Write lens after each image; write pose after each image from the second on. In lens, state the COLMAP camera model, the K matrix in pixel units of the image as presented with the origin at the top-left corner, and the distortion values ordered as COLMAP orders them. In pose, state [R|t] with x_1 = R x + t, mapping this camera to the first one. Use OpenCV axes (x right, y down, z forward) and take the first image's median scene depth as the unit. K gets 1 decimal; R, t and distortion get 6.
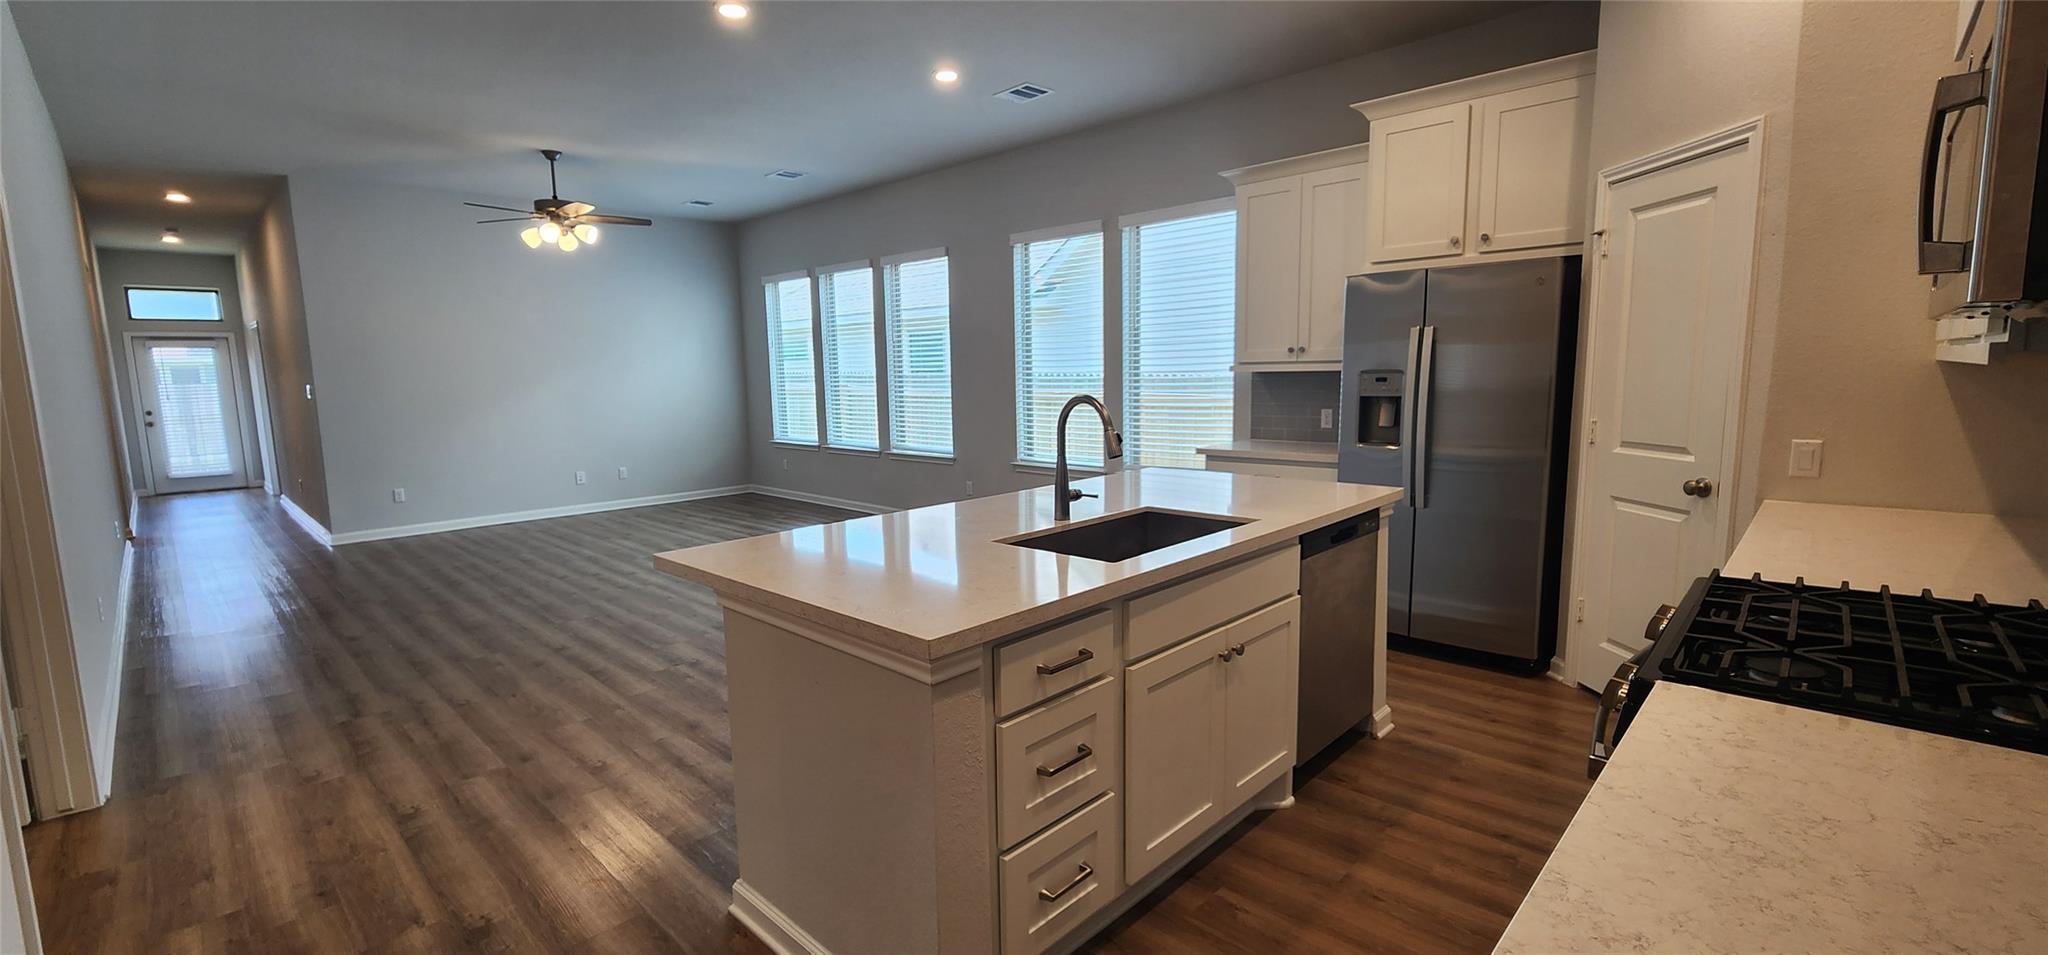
lens RADIAL K [[838.0, 0, 1020.6], [0, 838.0, 477.8], [0, 0, 1]] dist [-0.003582, -0.000057]
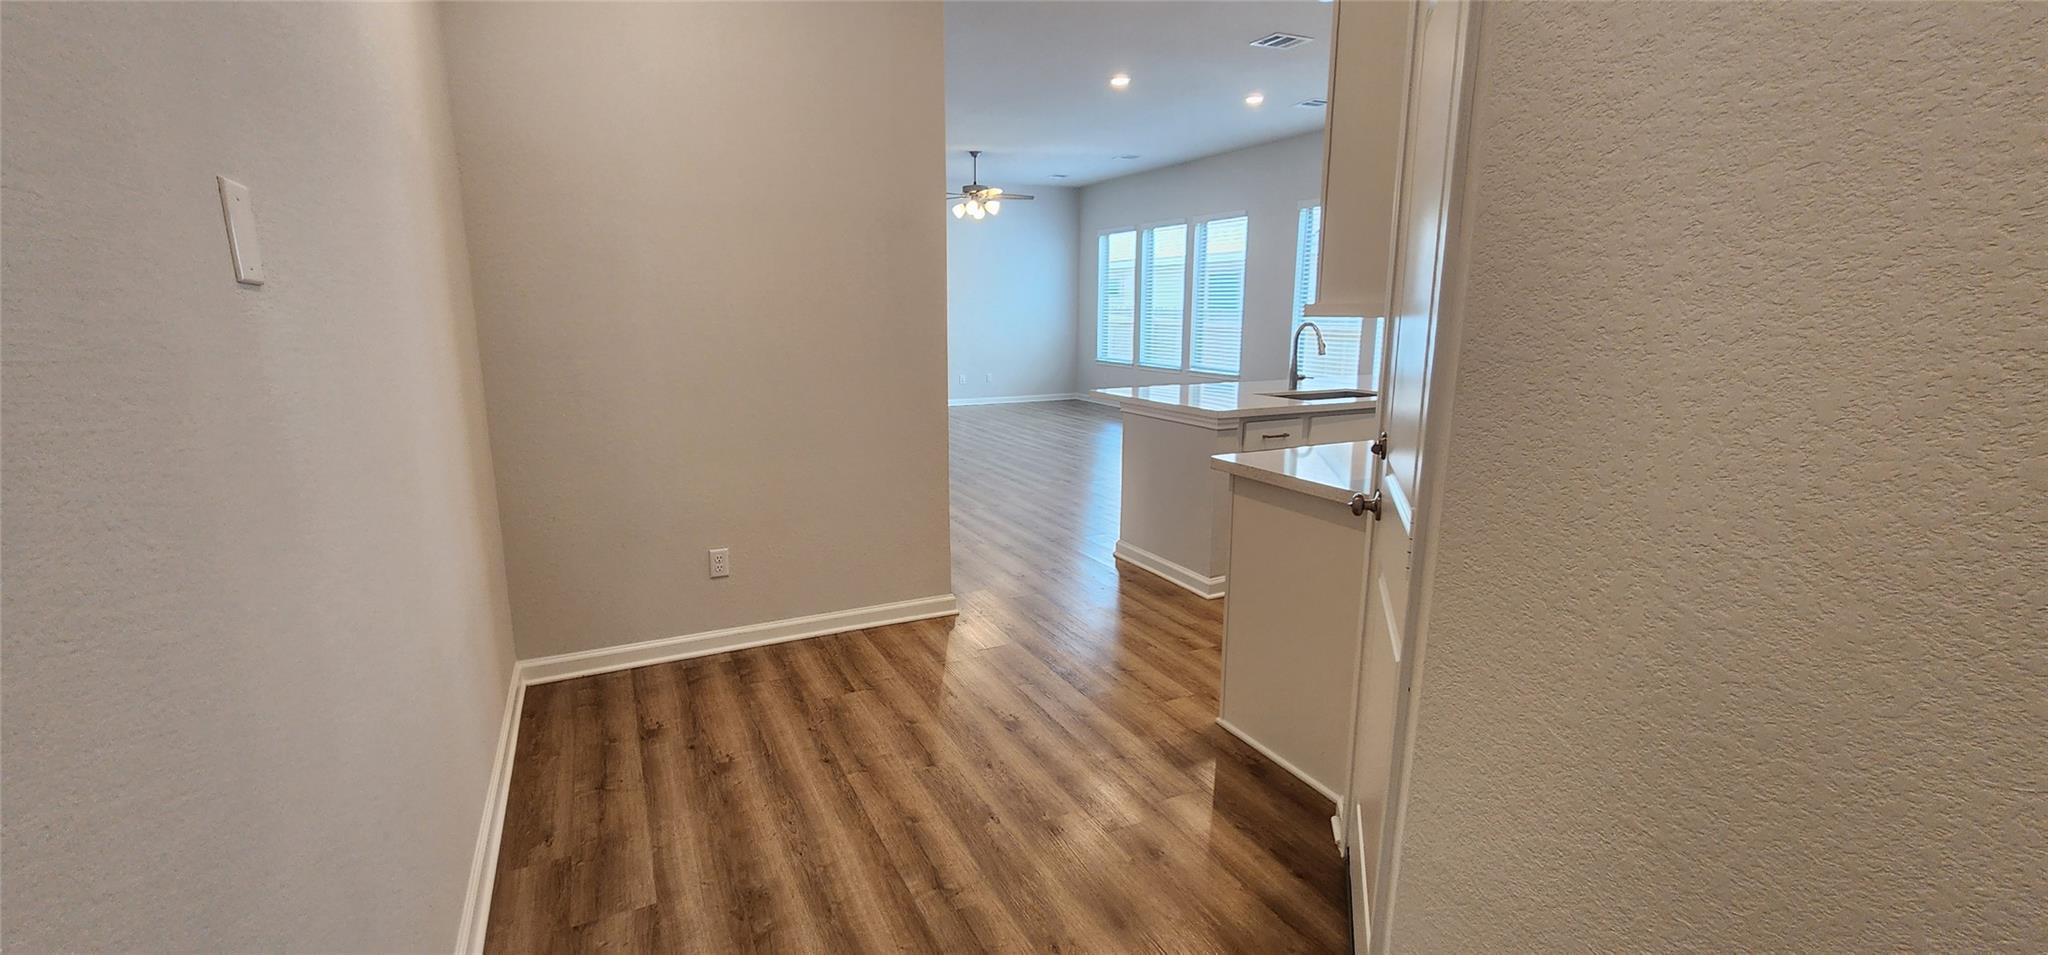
lens RADIAL K [[838.0, 0, 1018.3], [0, 838.0, 472.2], [0, 0, 1]] dist [-0.003582, -0.000057]
pose [[0.940914, 0.083738, -0.328130, 0.032700], [-0.060439, 0.994913, 0.080590, 0.037839], [0.333209, -0.055996, 0.941189, -0.310331]]
